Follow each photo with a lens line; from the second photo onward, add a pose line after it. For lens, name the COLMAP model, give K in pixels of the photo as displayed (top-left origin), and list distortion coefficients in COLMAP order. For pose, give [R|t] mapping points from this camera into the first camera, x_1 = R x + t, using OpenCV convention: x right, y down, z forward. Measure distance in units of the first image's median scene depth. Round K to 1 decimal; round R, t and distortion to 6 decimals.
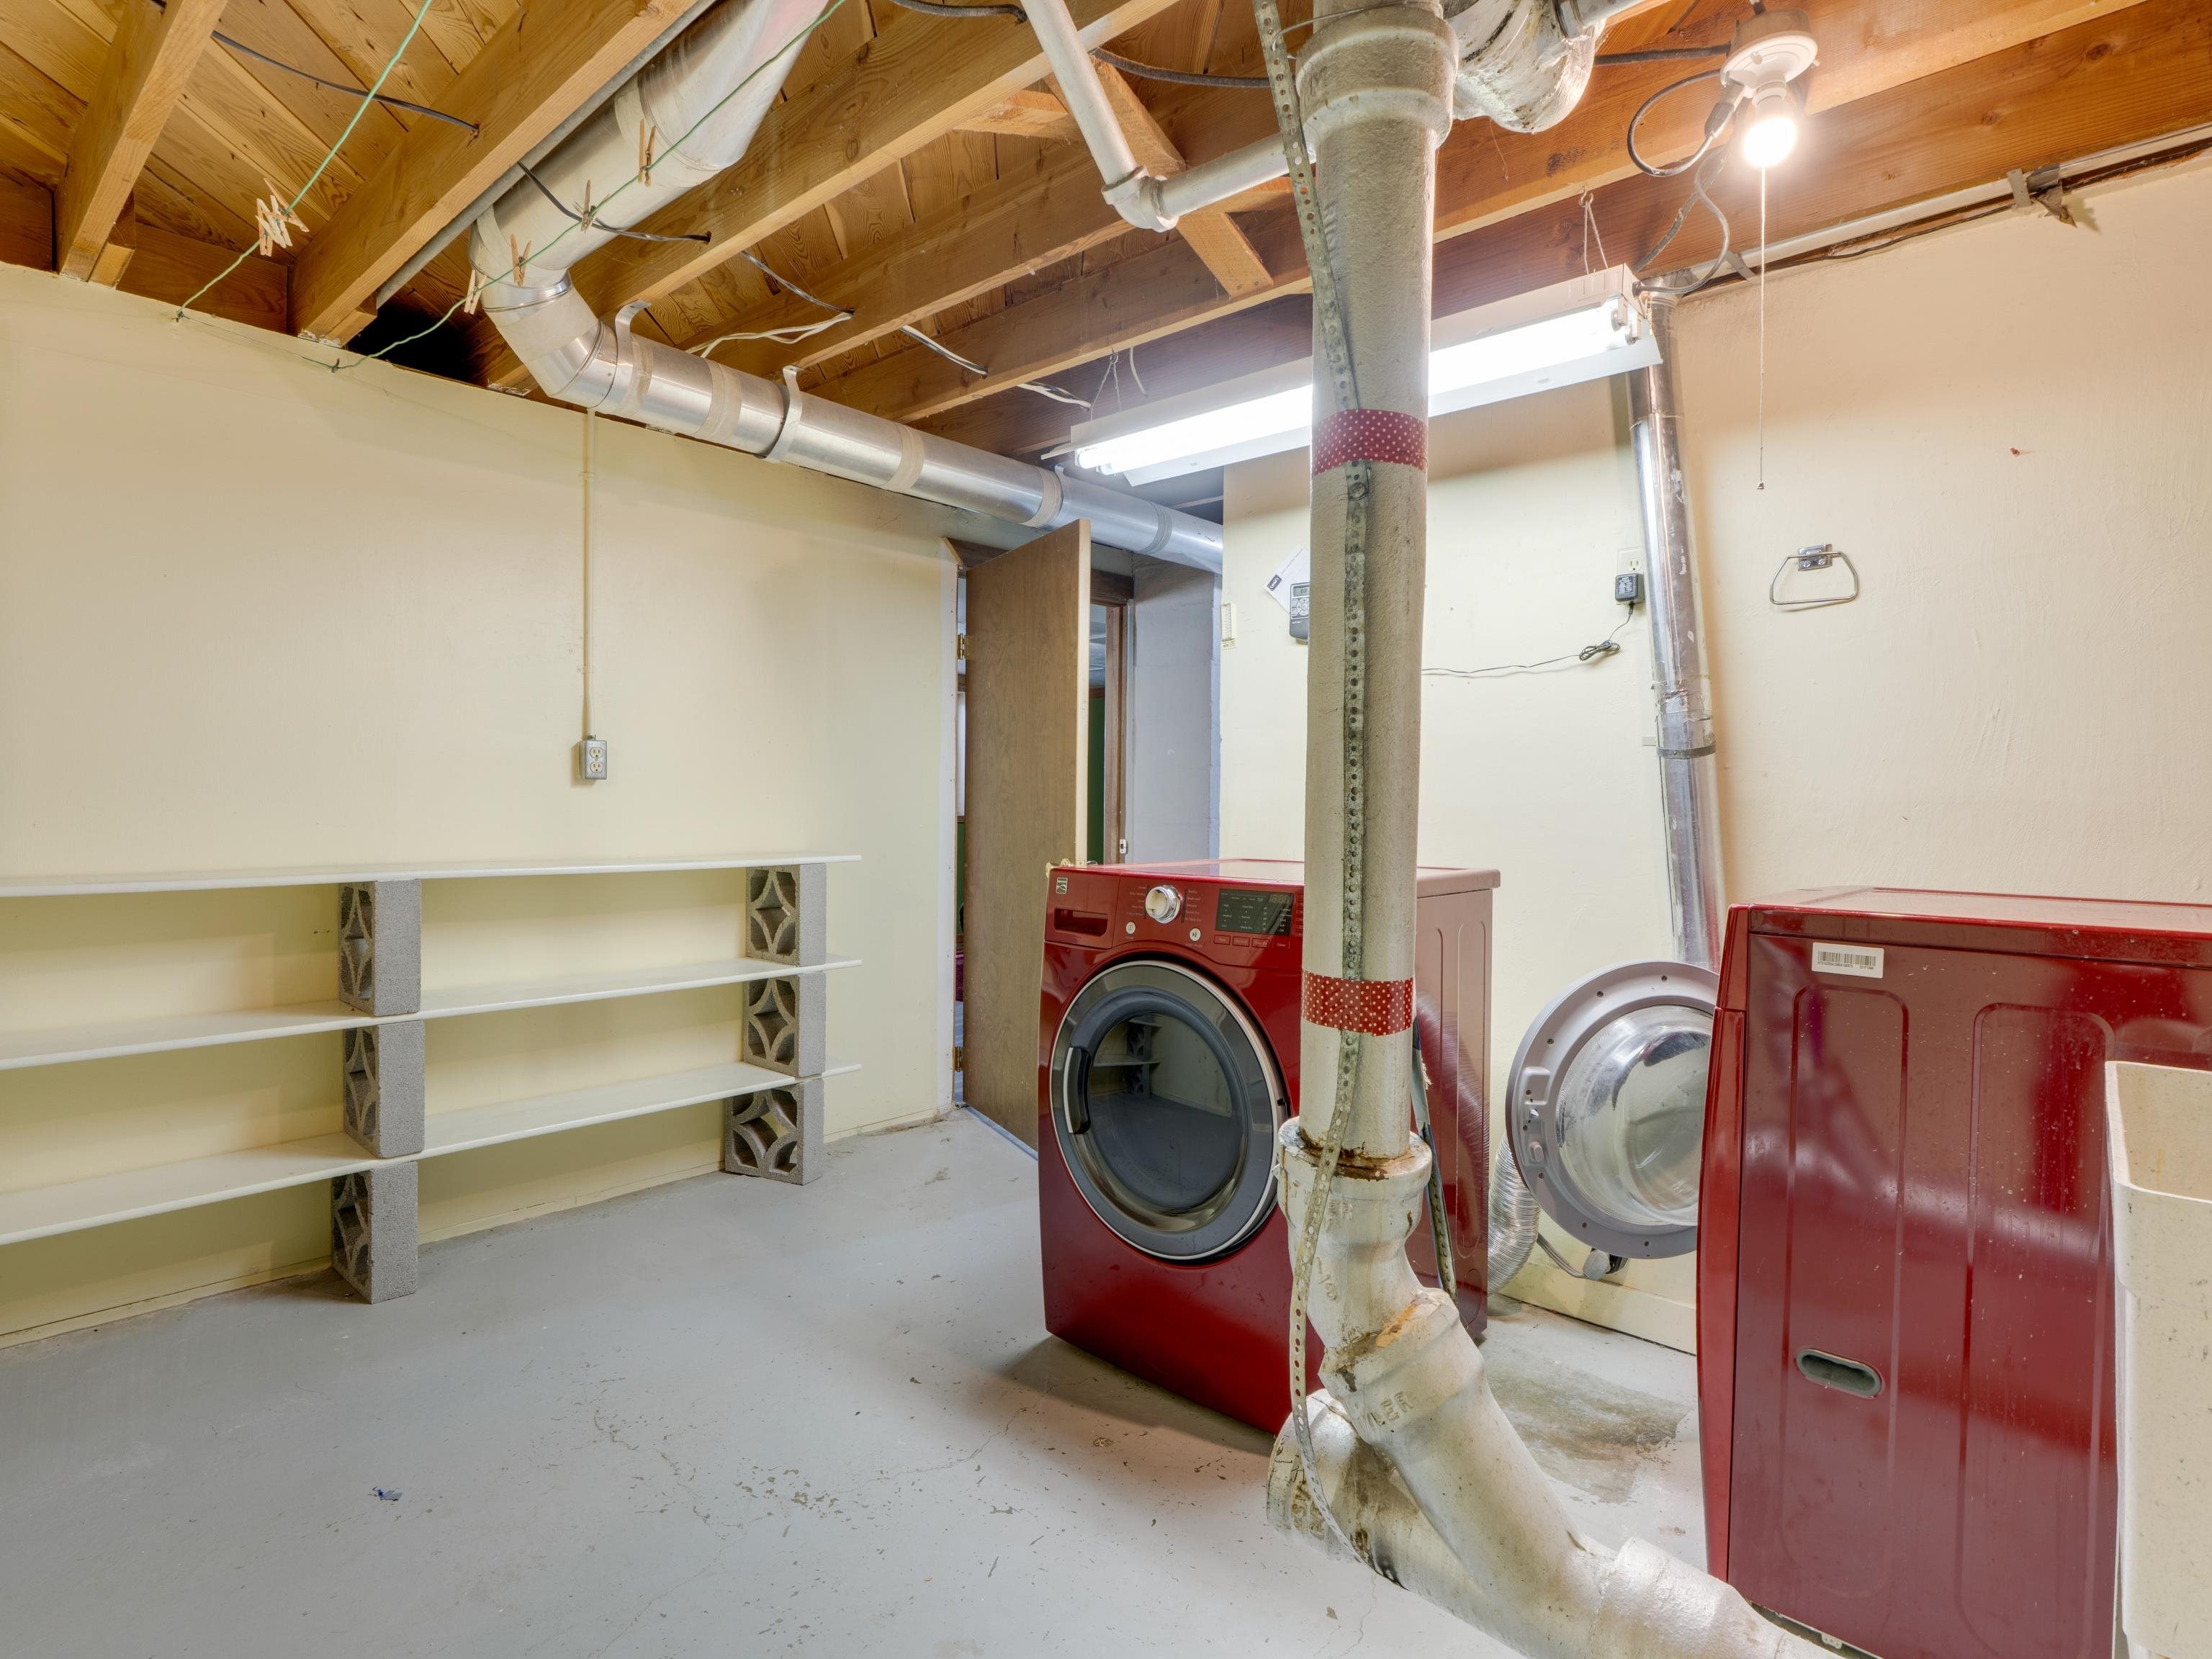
lens RADIAL K [[1119.7, 0, 1120.8], [0, 1119.7, 824.0], [0, 0, 1]] dist [-0.004023, -0.000371]
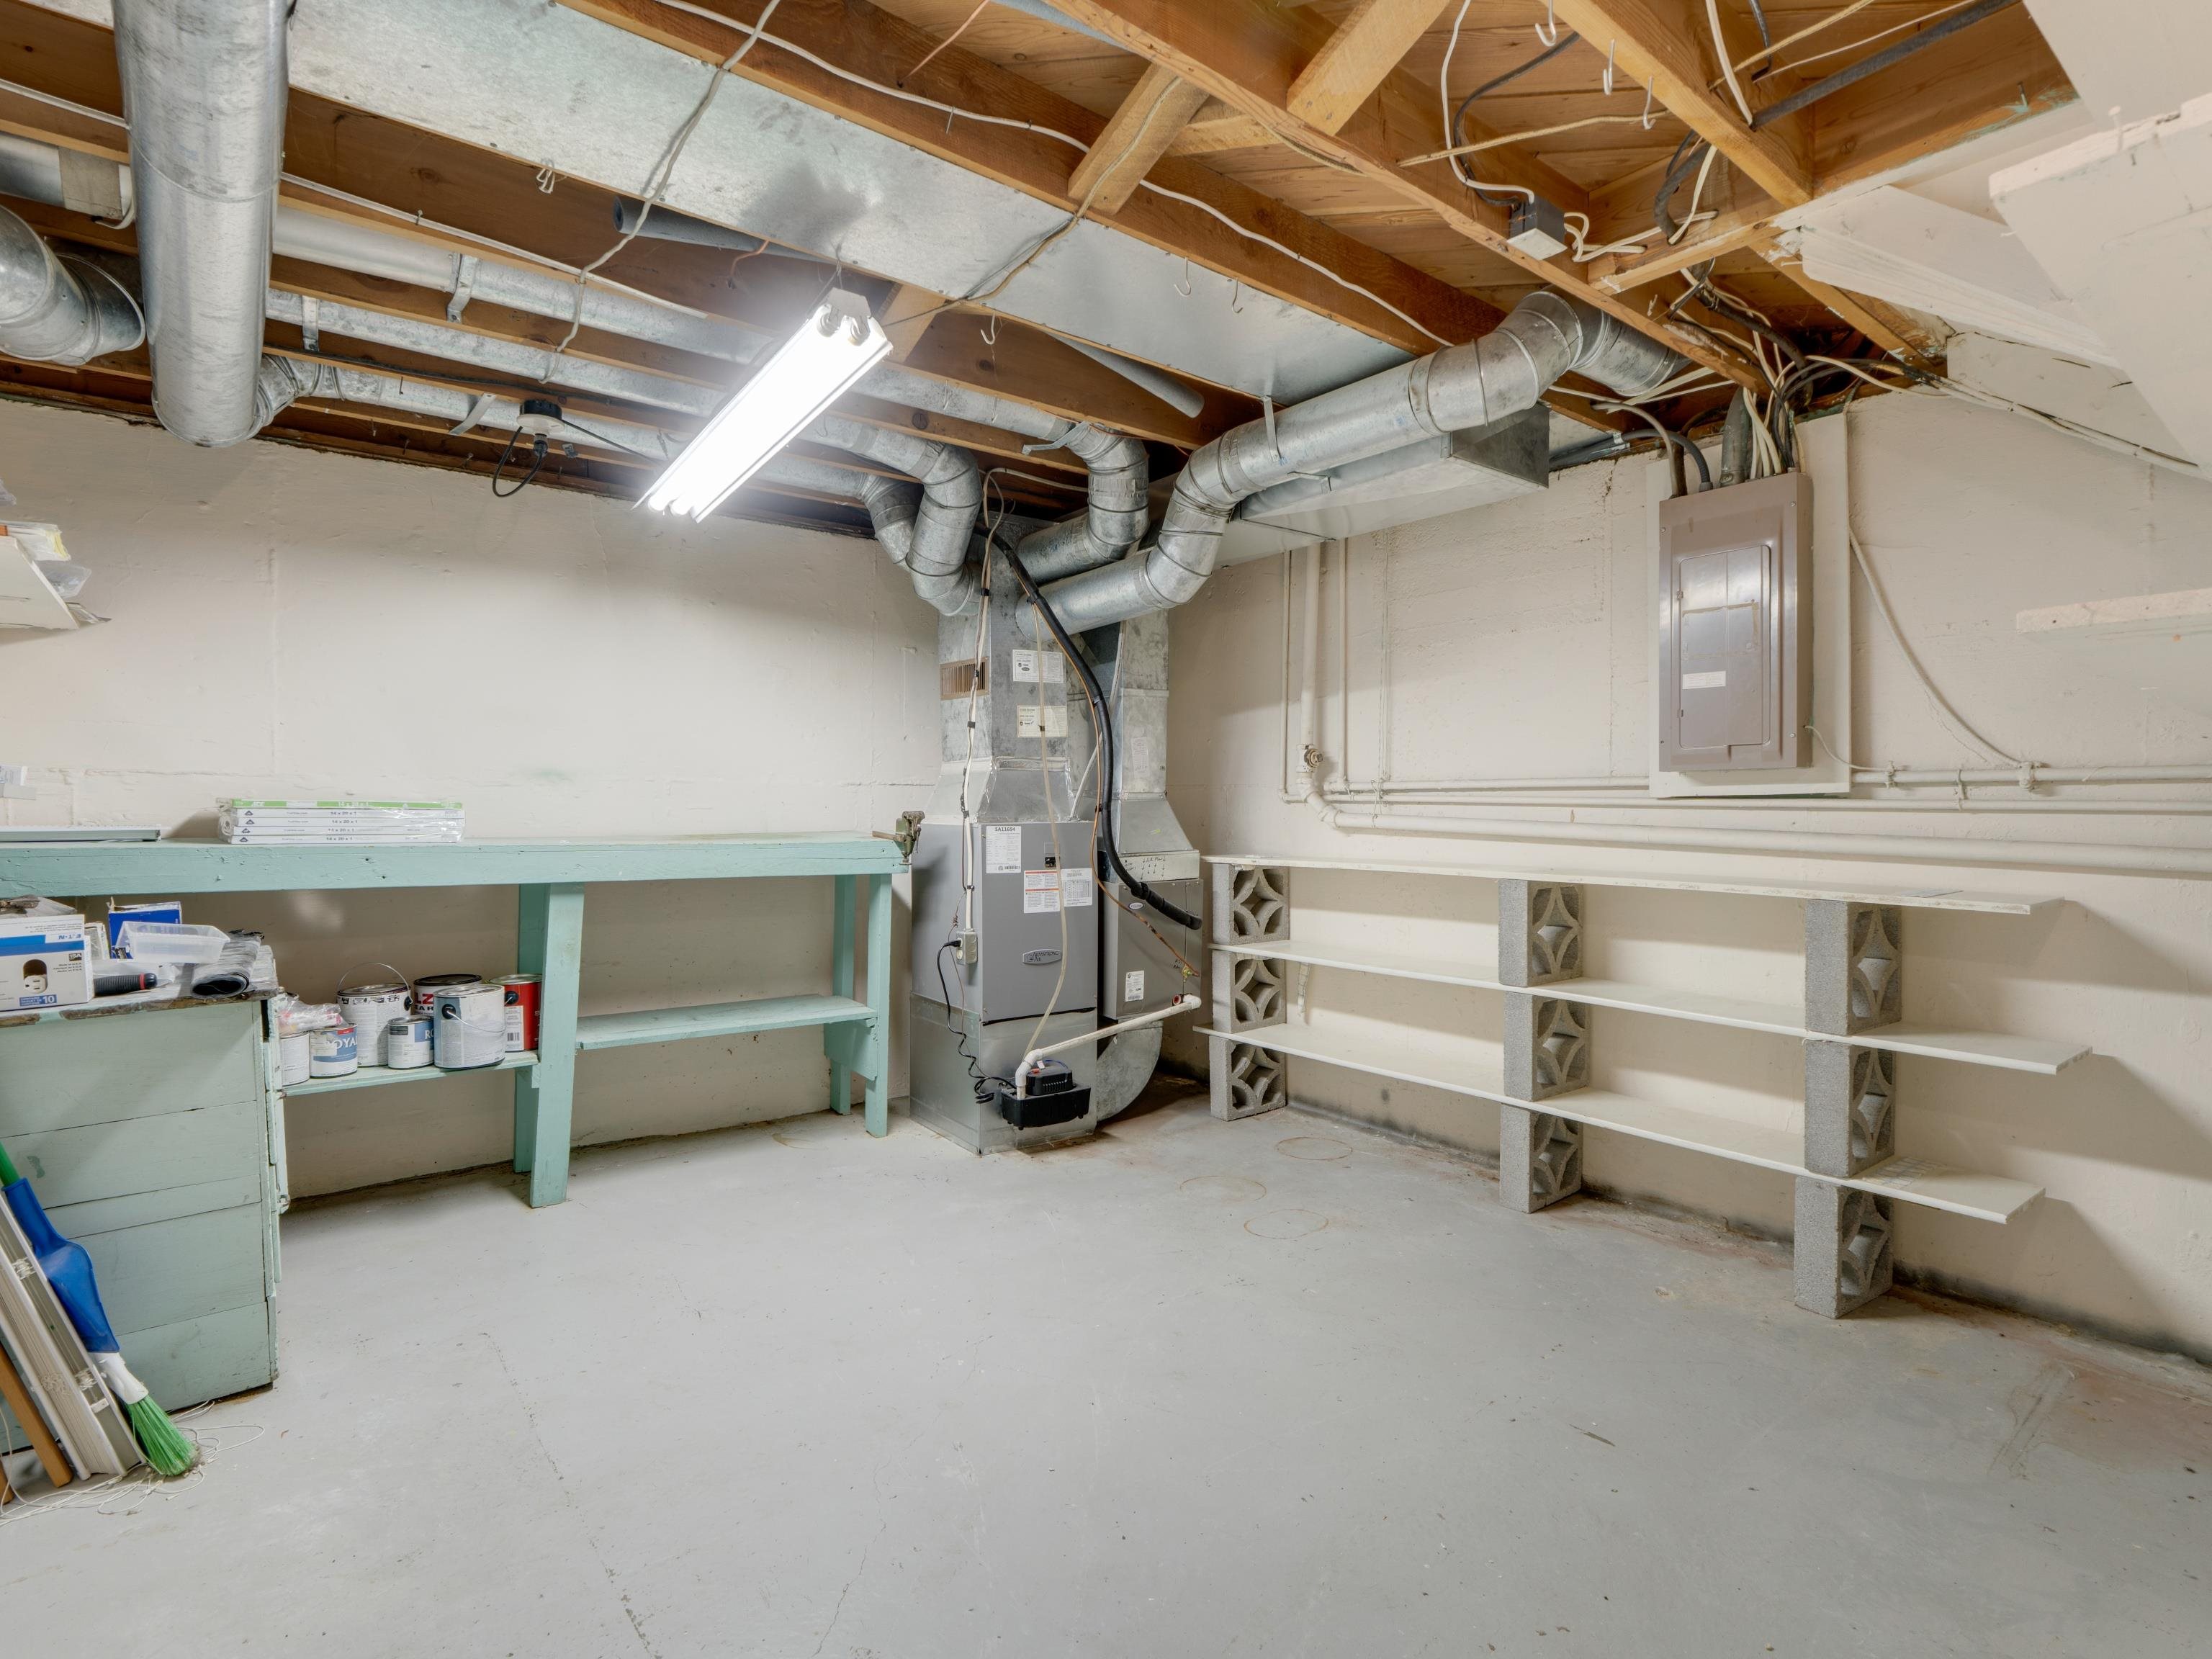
lens RADIAL K [[1119.7, 0, 1120.8], [0, 1119.7, 824.0], [0, 0, 1]] dist [-0.004023, -0.000371]
pose [[-0.190432, -0.003763, -0.981693, 0.703194], [-0.032487, 0.999469, 0.002471, -0.003989], [0.981163, 0.032362, -0.190453, 0.806354]]
